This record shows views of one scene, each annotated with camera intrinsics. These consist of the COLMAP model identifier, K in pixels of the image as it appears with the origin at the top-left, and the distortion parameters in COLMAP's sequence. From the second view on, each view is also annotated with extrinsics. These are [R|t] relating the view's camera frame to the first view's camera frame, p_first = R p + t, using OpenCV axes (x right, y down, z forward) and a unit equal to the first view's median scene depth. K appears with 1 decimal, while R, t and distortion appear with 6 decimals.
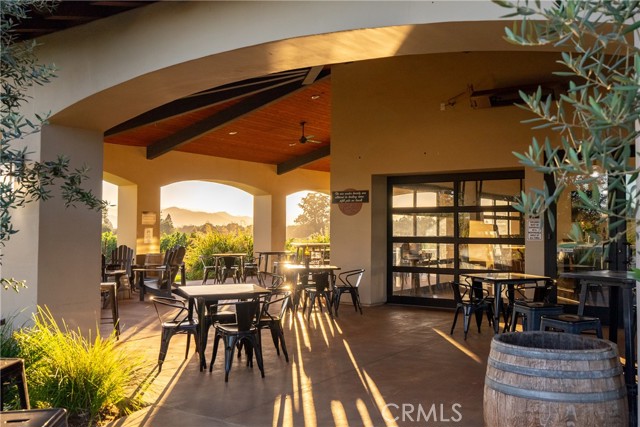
lens RADIAL K [[651.5, 0, 321.5], [0, 651.5, 209.8], [0, 0, 1]] dist [0.022142, 0.000000]
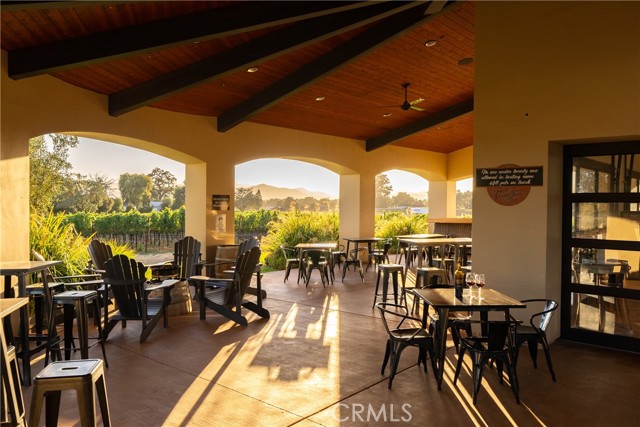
lens RADIAL K [[505.4, 0, 320.8], [0, 505.4, 216.4], [0, 0, 1]] dist [0.000704, 0.000698]
pose [[0.993931, 0.005816, -0.109853, -0.063296], [0.000819, 0.998182, 0.060260, -0.008115], [0.110004, -0.059984, 0.992119, 0.355132]]
